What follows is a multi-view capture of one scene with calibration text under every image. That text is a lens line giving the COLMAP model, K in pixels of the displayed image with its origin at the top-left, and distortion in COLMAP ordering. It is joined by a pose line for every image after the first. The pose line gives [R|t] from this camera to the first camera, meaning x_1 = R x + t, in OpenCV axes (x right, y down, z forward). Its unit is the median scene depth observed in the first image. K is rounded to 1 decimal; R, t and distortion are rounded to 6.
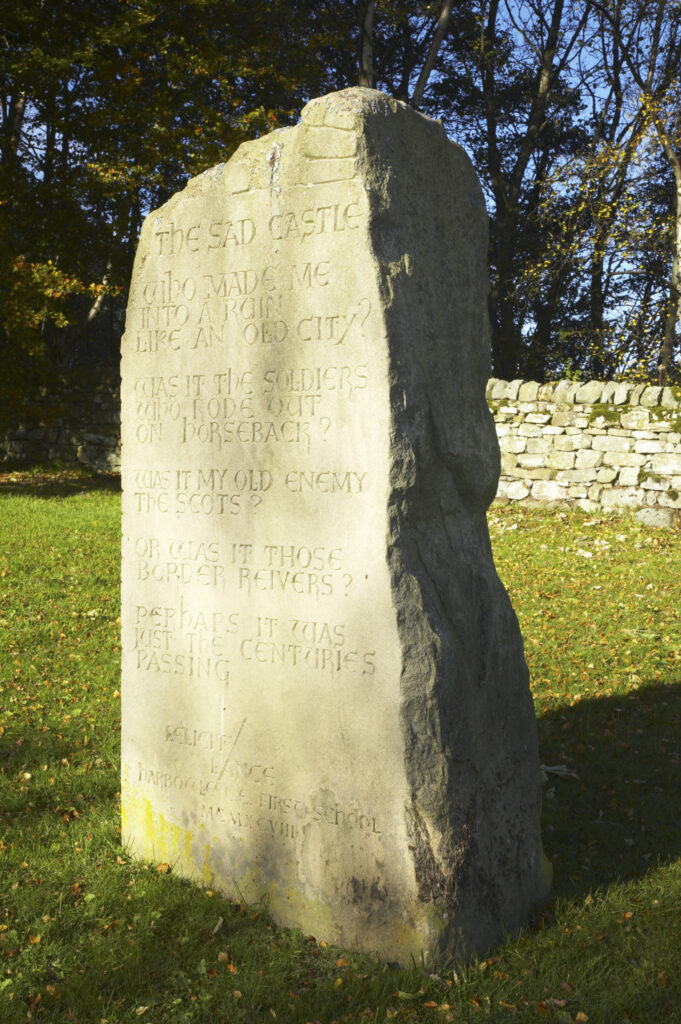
lens RADIAL K [[1516.0, 0, 340.5], [0, 1516.0, 512.0], [0, 0, 1]] dist [0.170700, 0.057380]
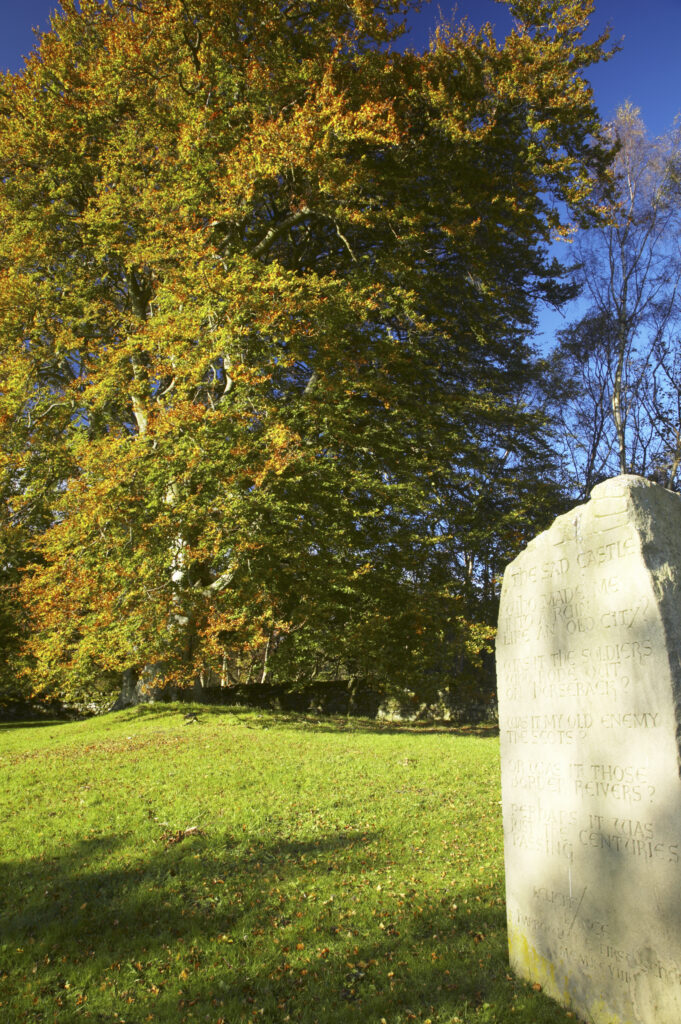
lens RADIAL K [[689.2, 0, 334.0], [0, 689.2, 510.2], [0, 0, 1]] dist [-0.125452, 0.060274]
pose [[0.916327, -0.113844, -0.383907, -0.000207], [-0.019407, 0.944982, -0.326548, 0.003632], [0.399960, 0.306675, 0.863703, 0.217007]]
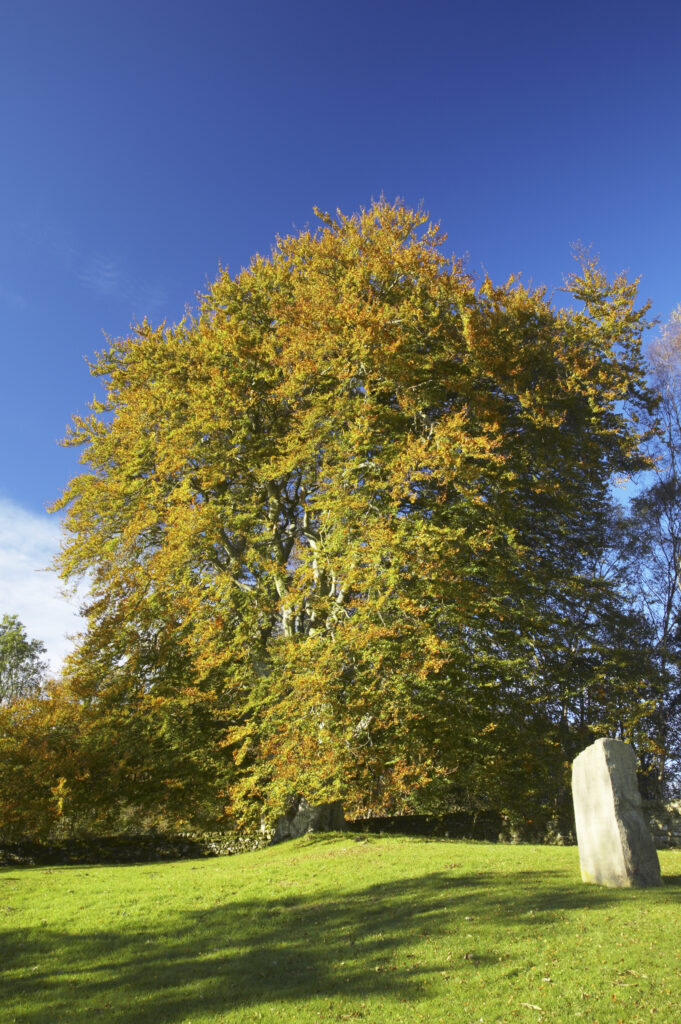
lens RADIAL K [[803.2, 0, 334.9], [0, 803.2, 513.2], [0, 0, 1]] dist [-0.074423, 0.061049]
pose [[0.878221, -0.199392, -0.434708, 0.535142], [-0.015613, 0.896508, -0.442753, 0.291730], [0.478001, 0.395622, 0.784218, -2.014352]]
